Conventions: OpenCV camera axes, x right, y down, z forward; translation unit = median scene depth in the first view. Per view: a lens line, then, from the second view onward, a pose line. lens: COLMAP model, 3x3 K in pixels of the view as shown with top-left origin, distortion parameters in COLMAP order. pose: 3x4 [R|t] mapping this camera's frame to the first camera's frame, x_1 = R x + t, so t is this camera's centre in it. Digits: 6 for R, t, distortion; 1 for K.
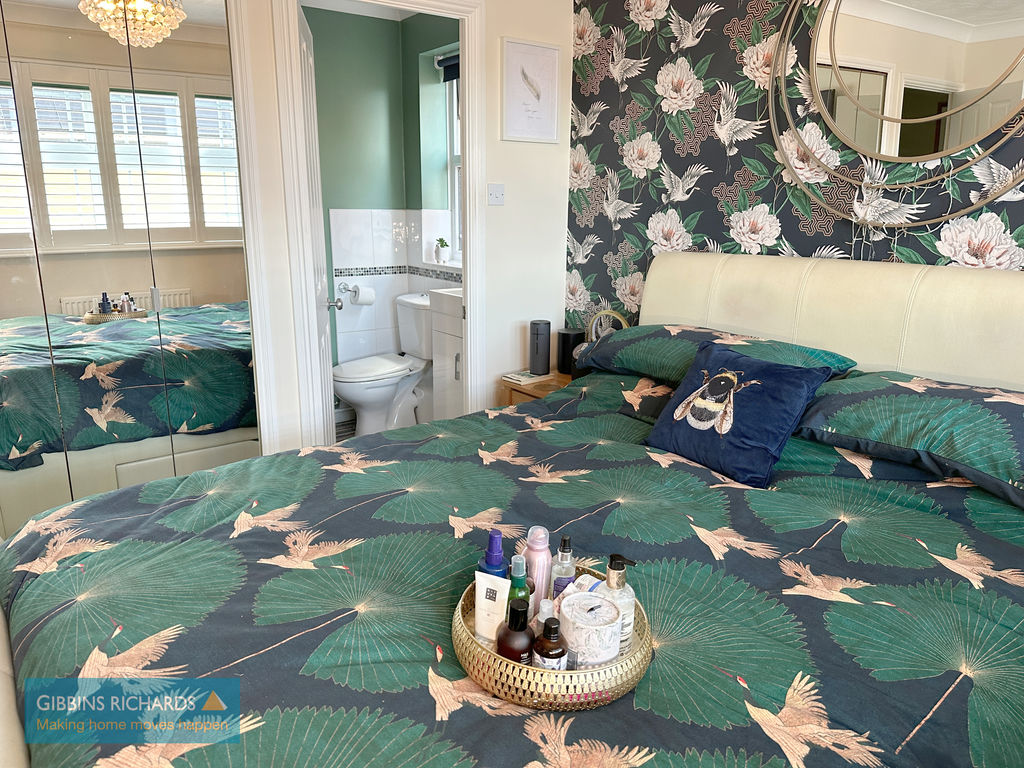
lens RADIAL K [[719.7, 0, 510.2], [0, 719.7, 381.8], [0, 0, 1]] dist [0.036308, -0.049609]
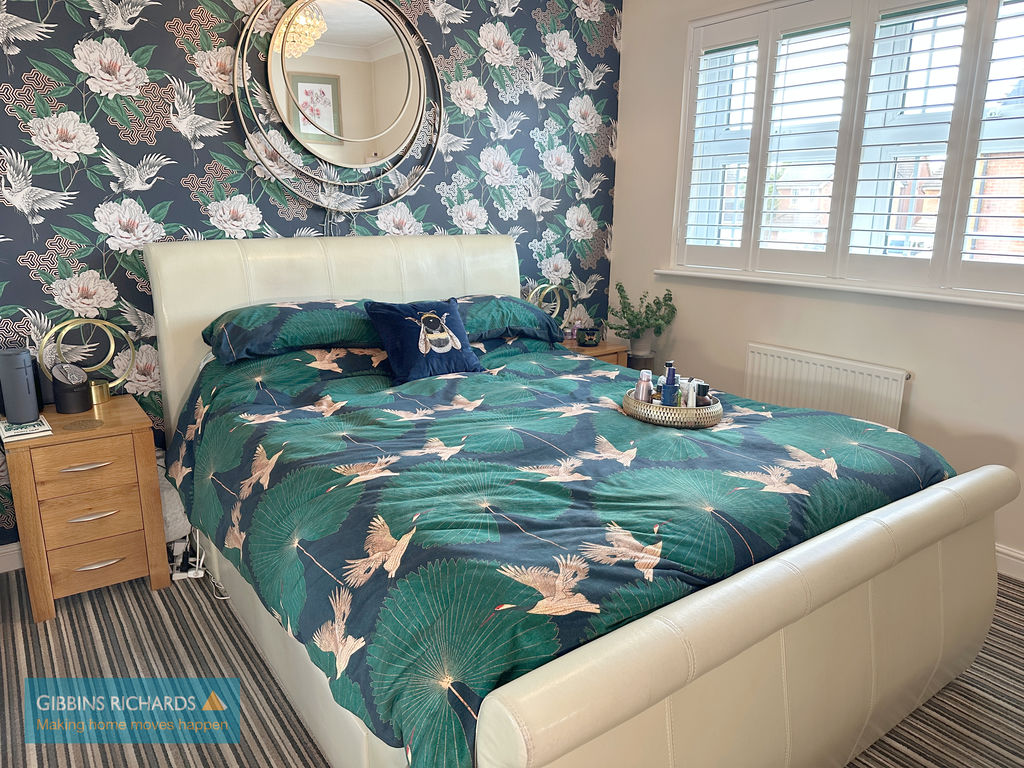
lens RADIAL K [[719.7, 0, 510.2], [0, 719.7, 381.8], [0, 0, 1]] dist [0.036308, -0.049609]
pose [[0.024889, -0.248316, 0.968359, -0.850190], [0.230062, 0.944082, 0.236178, -0.140545], [-0.972858, 0.216904, 0.080625, 0.564101]]
